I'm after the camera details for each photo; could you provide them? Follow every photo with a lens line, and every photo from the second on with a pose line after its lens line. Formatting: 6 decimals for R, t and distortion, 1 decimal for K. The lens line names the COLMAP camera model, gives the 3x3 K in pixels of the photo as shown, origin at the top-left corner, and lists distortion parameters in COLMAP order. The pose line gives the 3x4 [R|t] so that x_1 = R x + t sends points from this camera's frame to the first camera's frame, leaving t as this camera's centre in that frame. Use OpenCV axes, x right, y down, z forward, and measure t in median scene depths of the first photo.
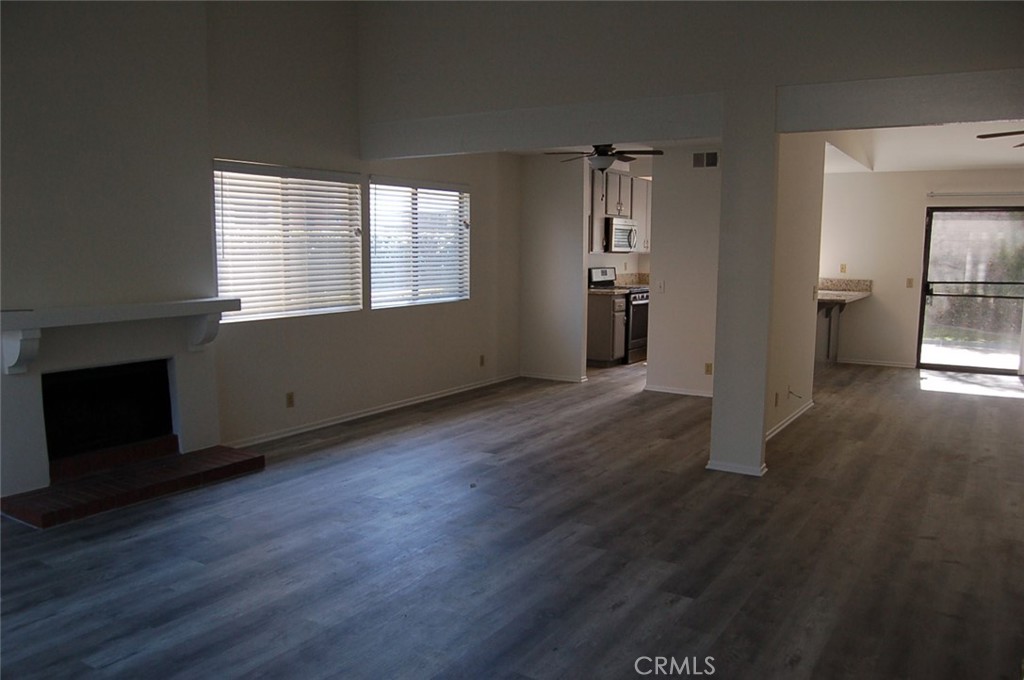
lens RADIAL K [[805.6, 0, 506.9], [0, 805.6, 356.6], [0, 0, 1]] dist [-0.094748, 0.041811]
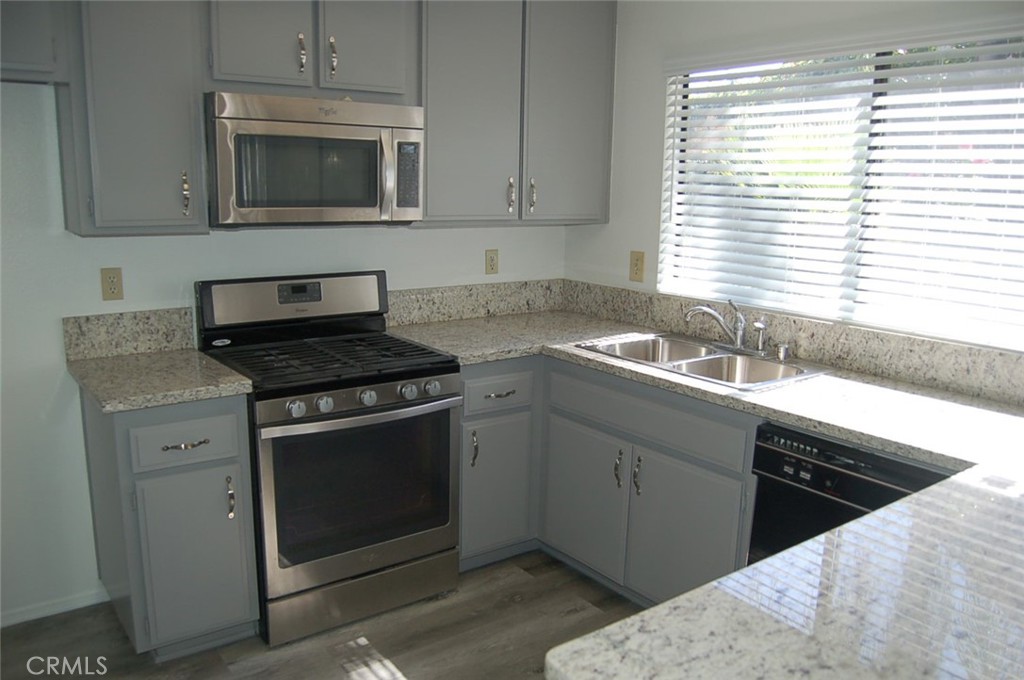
lens RADIAL K [[805.6, 0, 506.9], [0, 805.6, 356.6], [0, 0, 1]] dist [-0.094748, 0.041811]
pose [[0.928278, 0.089181, -0.361035, 0.453138], [-0.063329, 0.994549, 0.082840, -0.167372], [0.366455, -0.054034, 0.928865, 1.152703]]
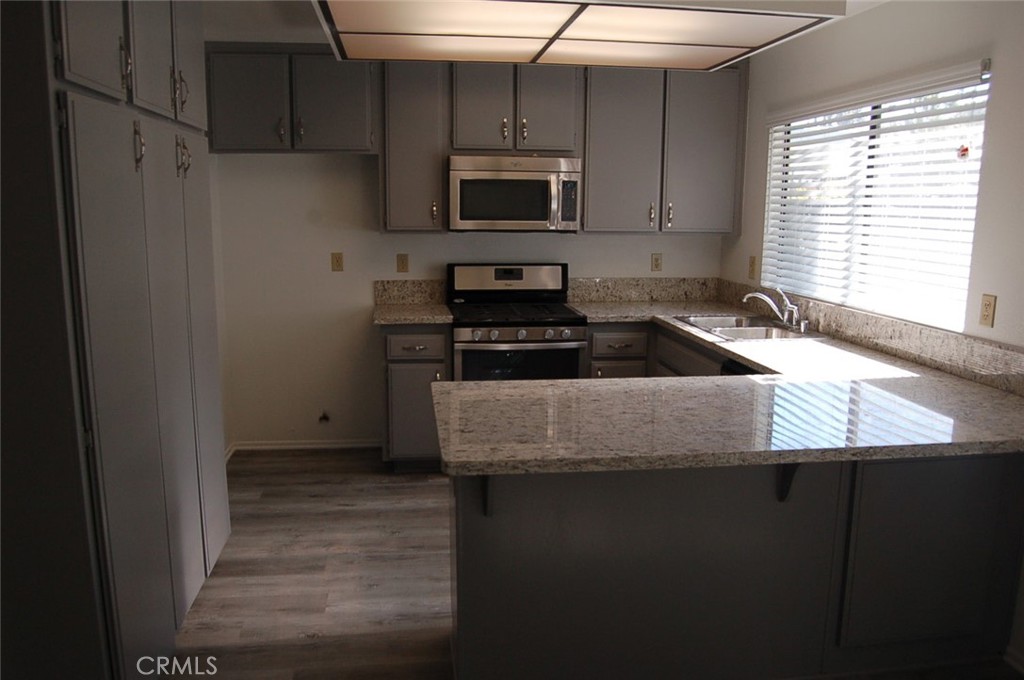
lens RADIAL K [[805.6, 0, 506.9], [0, 805.6, 356.6], [0, 0, 1]] dist [-0.094748, 0.041811]
pose [[0.630016, 0.141726, -0.763540, 0.745522], [-0.108015, 0.989641, 0.094568, -0.153442], [0.769034, 0.022894, 0.638798, 1.063882]]
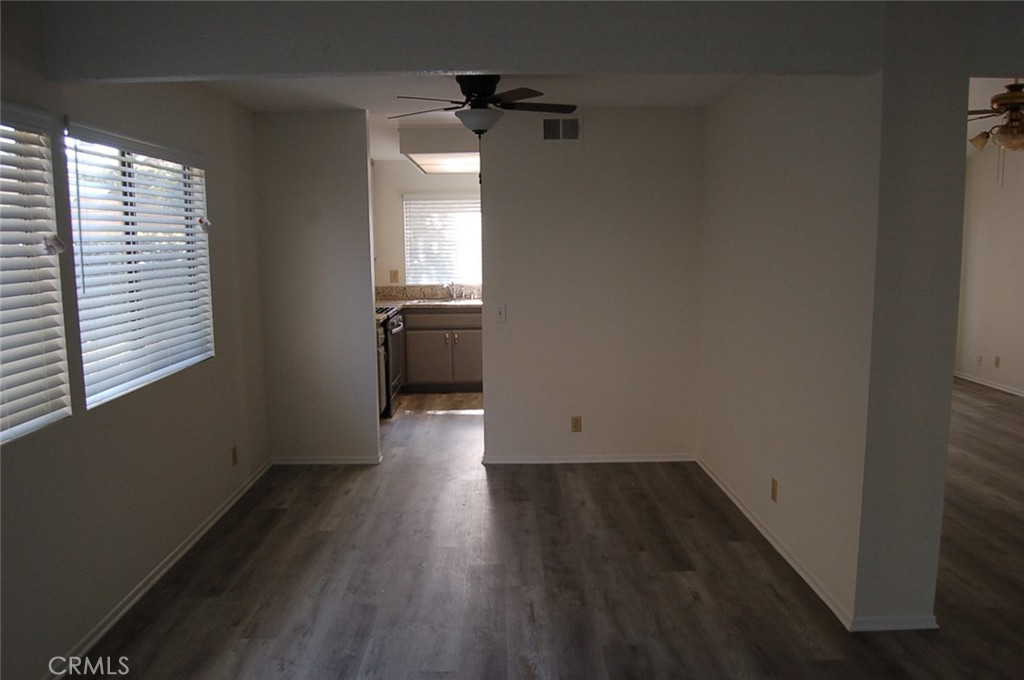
lens RADIAL K [[805.6, 0, 506.9], [0, 805.6, 356.6], [0, 0, 1]] dist [-0.094748, 0.041811]
pose [[0.839547, -0.090224, 0.535743, -0.208466], [0.087248, 0.995705, 0.030962, -0.084399], [-0.536236, 0.020749, 0.843813, 0.497010]]
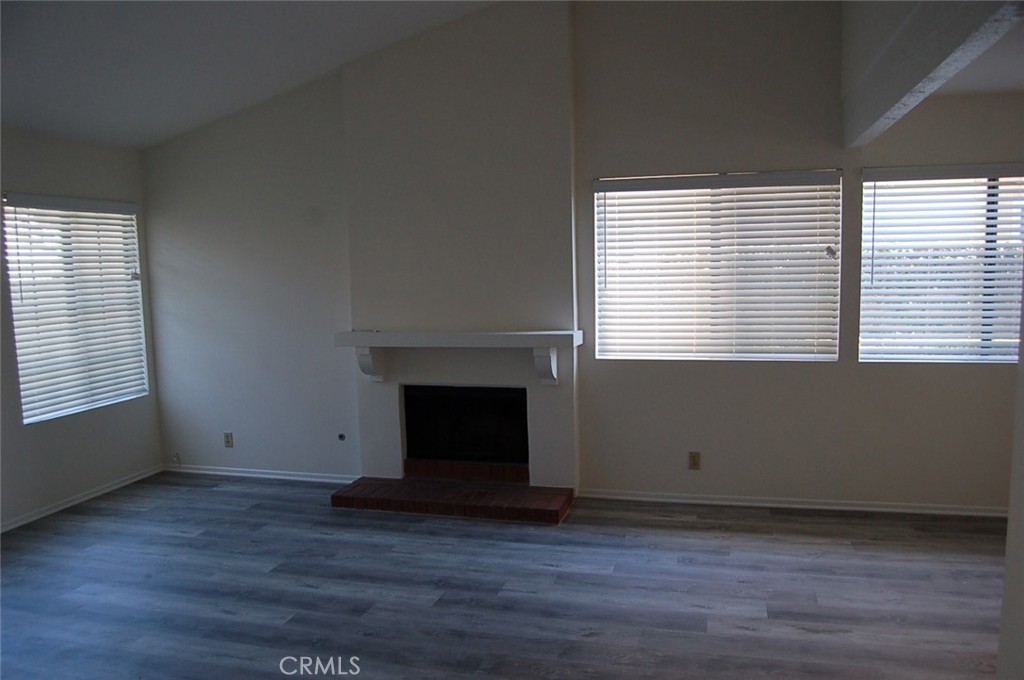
lens RADIAL K [[805.6, 0, 506.9], [0, 805.6, 356.6], [0, 0, 1]] dist [-0.094748, 0.041811]
pose [[0.292114, 0.102307, -0.950896, 0.400925], [-0.105389, 0.991650, 0.074316, -0.083777], [0.950559, 0.078505, 0.300457, 0.511887]]
